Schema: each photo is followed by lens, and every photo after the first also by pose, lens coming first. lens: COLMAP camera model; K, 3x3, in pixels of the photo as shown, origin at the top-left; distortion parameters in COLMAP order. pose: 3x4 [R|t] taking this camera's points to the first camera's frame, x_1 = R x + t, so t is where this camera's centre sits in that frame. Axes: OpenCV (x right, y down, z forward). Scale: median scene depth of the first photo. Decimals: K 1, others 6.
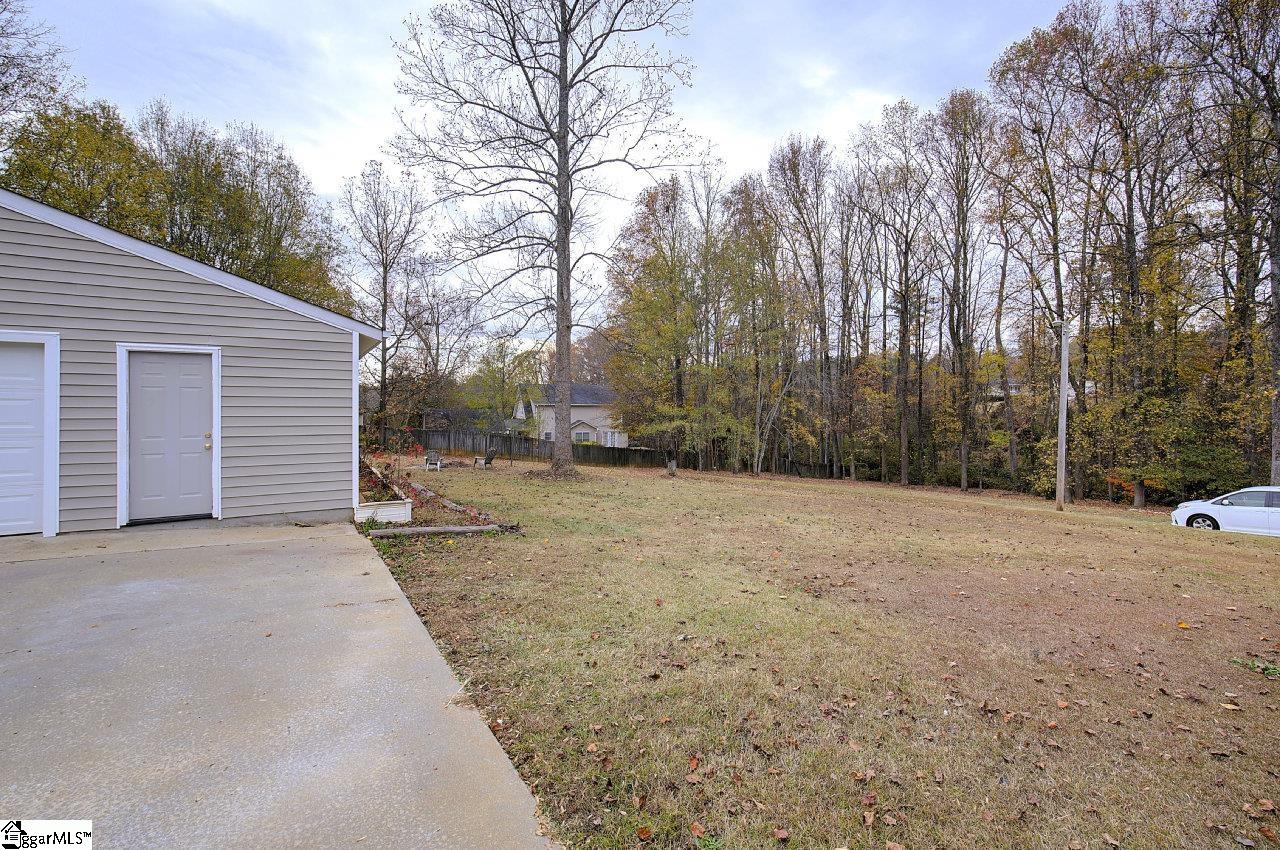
lens RADIAL K [[550.3, 0, 648.0], [0, 550.3, 414.1], [0, 0, 1]] dist [-0.000833, -0.000005]
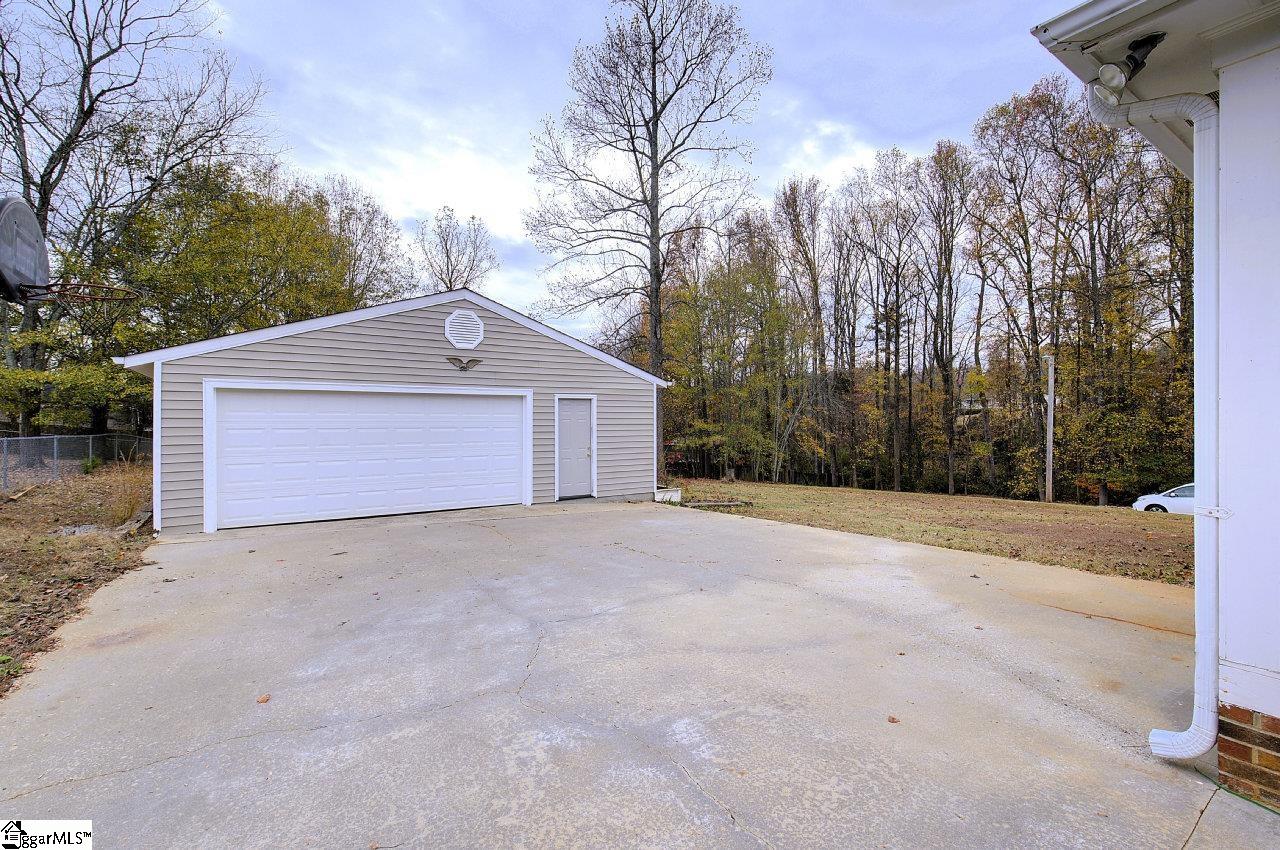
lens RADIAL K [[553.3, 0, 640.0], [0, 553.3, 425.0], [0, 0, 1]] dist [-0.001258, -0.000683]
pose [[0.999107, -0.005951, 0.041834, -0.125628], [0.006191, 0.999965, -0.005621, -0.003513], [-0.041799, 0.005875, 0.999109, -0.121395]]
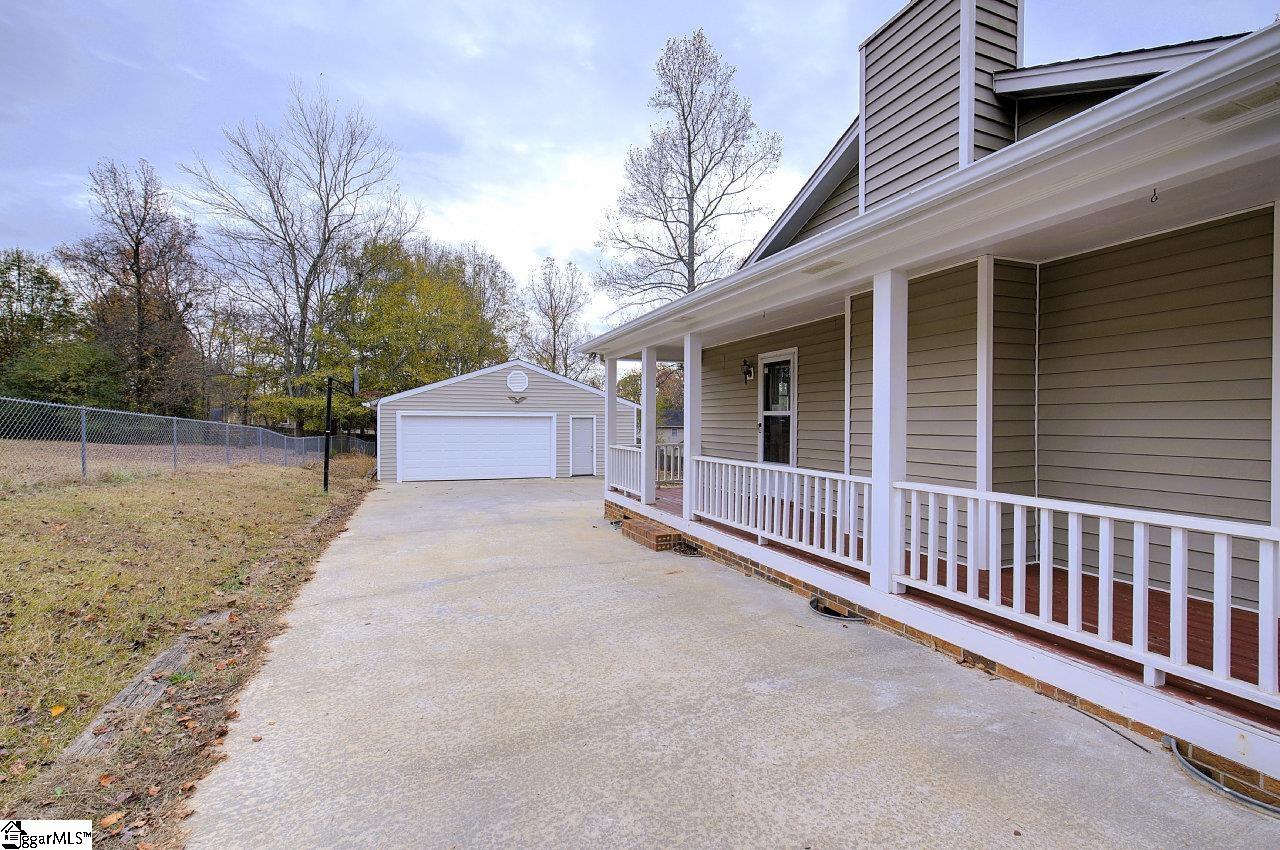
lens RADIAL K [[553.3, 0, 640.0], [0, 553.3, 425.0], [0, 0, 1]] dist [-0.001258, -0.000683]
pose [[0.984291, -0.000977, -0.176549, -0.008670], [-0.001078, 0.999933, -0.011539, -0.006805], [0.176549, 0.011548, 0.984224, -0.311484]]
